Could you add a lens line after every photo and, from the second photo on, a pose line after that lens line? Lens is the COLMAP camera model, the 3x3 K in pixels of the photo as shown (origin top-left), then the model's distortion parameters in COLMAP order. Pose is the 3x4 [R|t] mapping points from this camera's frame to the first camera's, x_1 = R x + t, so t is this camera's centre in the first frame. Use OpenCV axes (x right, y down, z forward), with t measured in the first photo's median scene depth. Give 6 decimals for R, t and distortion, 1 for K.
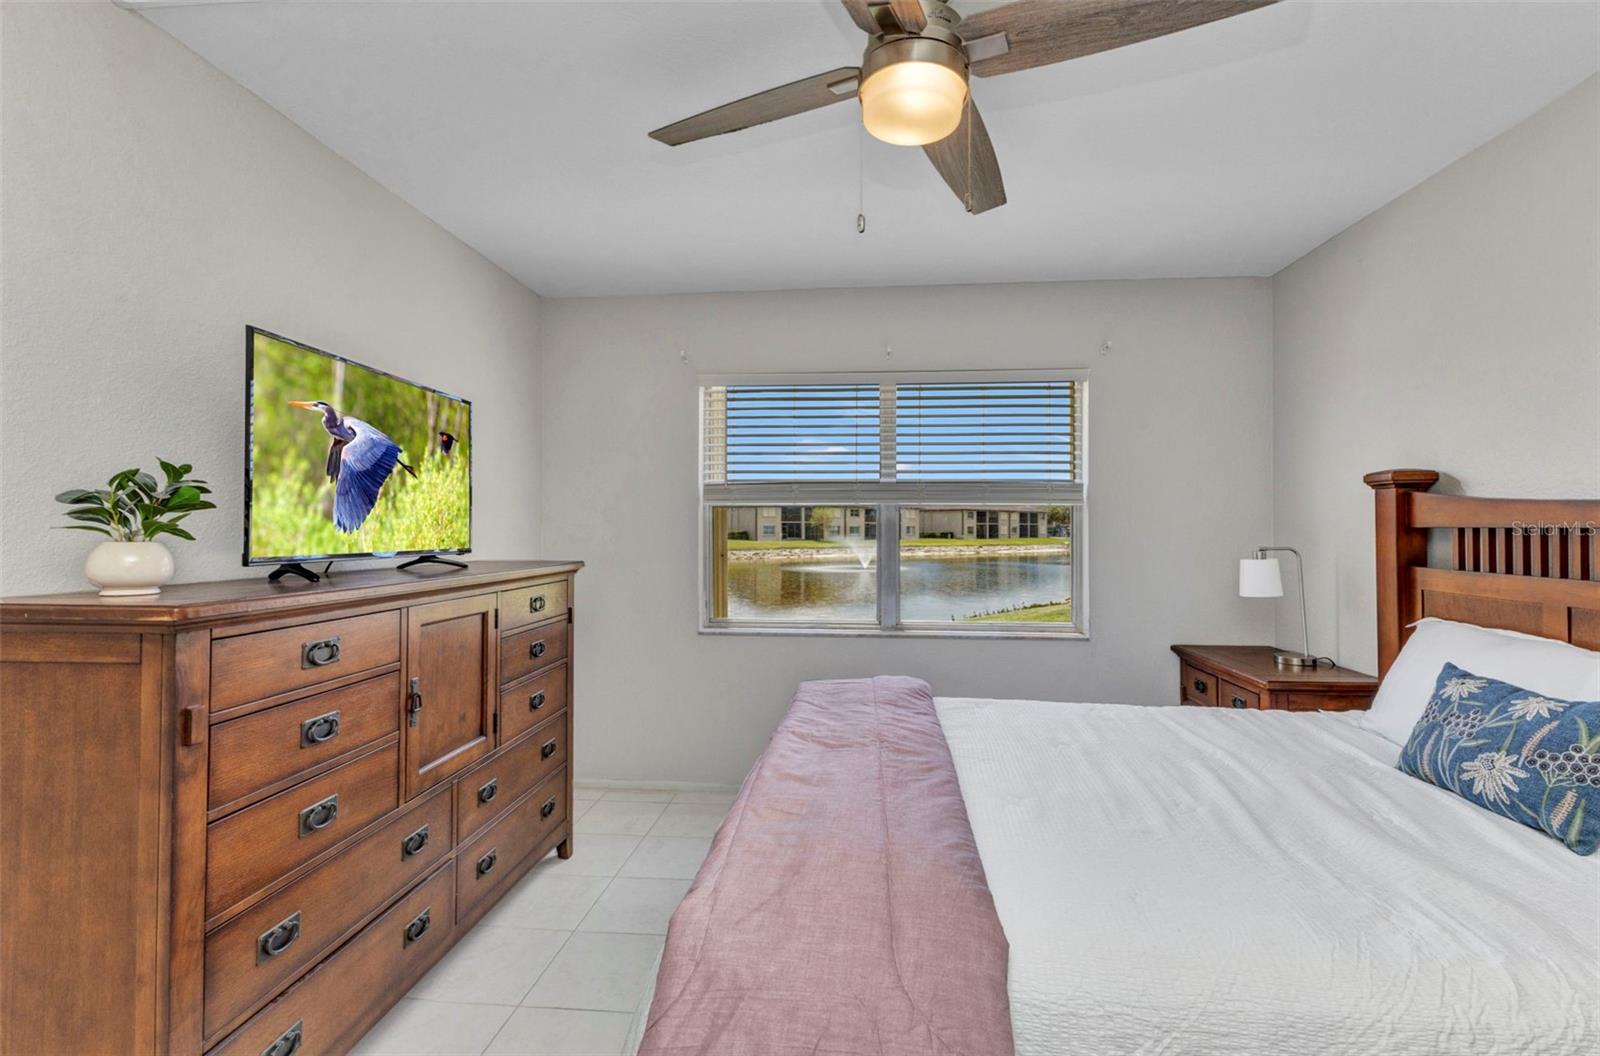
lens RADIAL K [[696.5, 0, 810.8], [0, 696.5, 521.5], [0, 0, 1]] dist [0.004436, 0.000063]
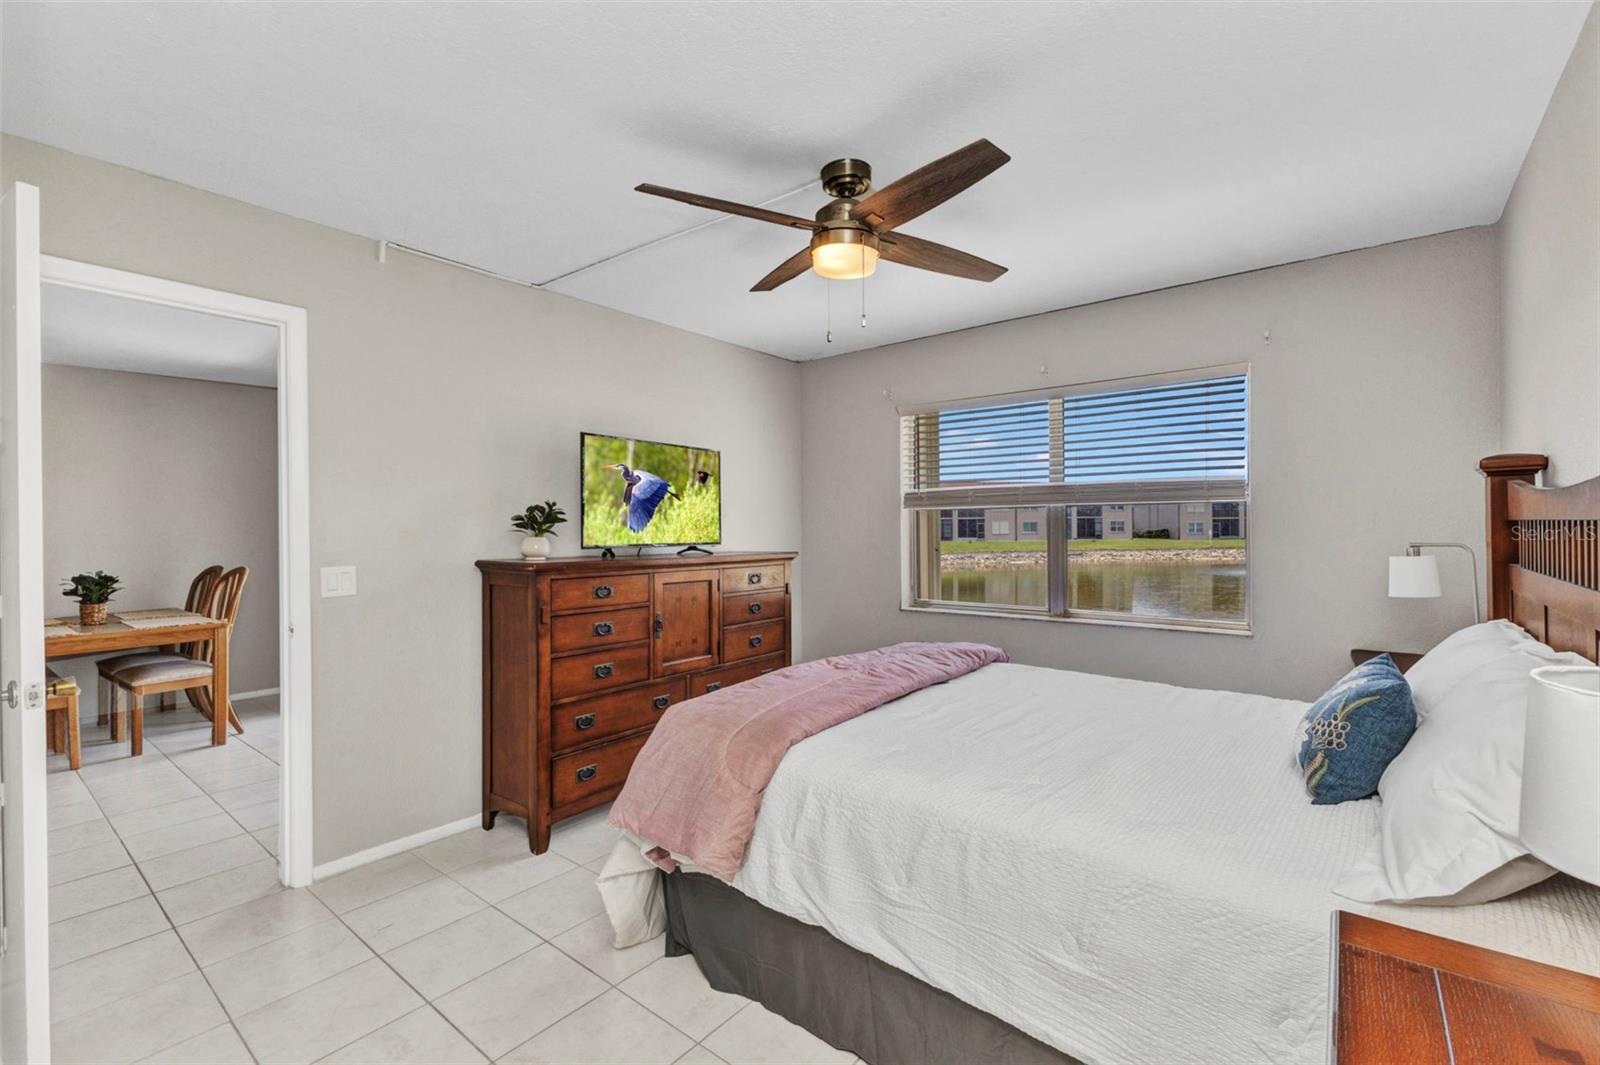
lens RADIAL K [[700.0, 0, 798.9], [0, 700.0, 525.4], [0, 0, 1]] dist [-0.000102, -0.000020]
pose [[0.830341, -0.011669, -0.557134, 0.730836], [0.014936, 0.999888, 0.001318, 0.000332], [0.557056, -0.009416, 0.830422, -0.301772]]
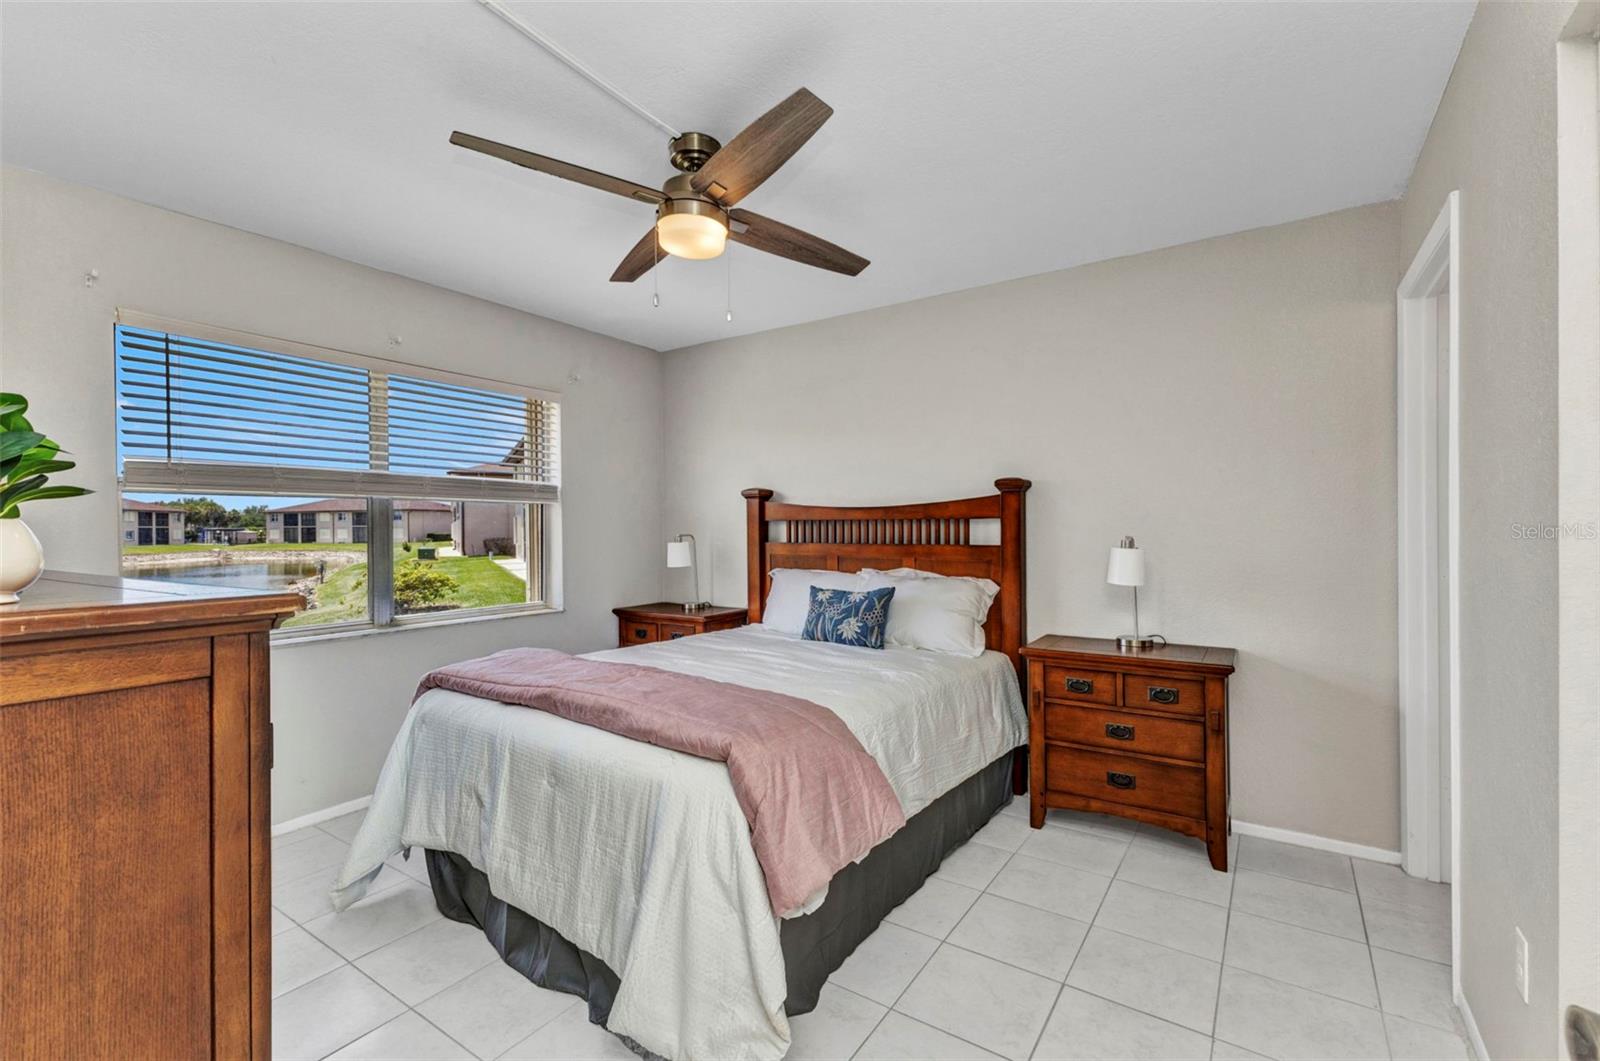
lens RADIAL K [[696.5, 0, 810.8], [0, 696.5, 524.0], [0, 0, 1]] dist [0.004436, 0.000063]
pose [[0.473358, 0.001527, 0.880869, -0.840684], [-0.001246, 0.999999, -0.001063, 0.023610], [-0.880869, -0.000594, 0.473359, 0.039104]]
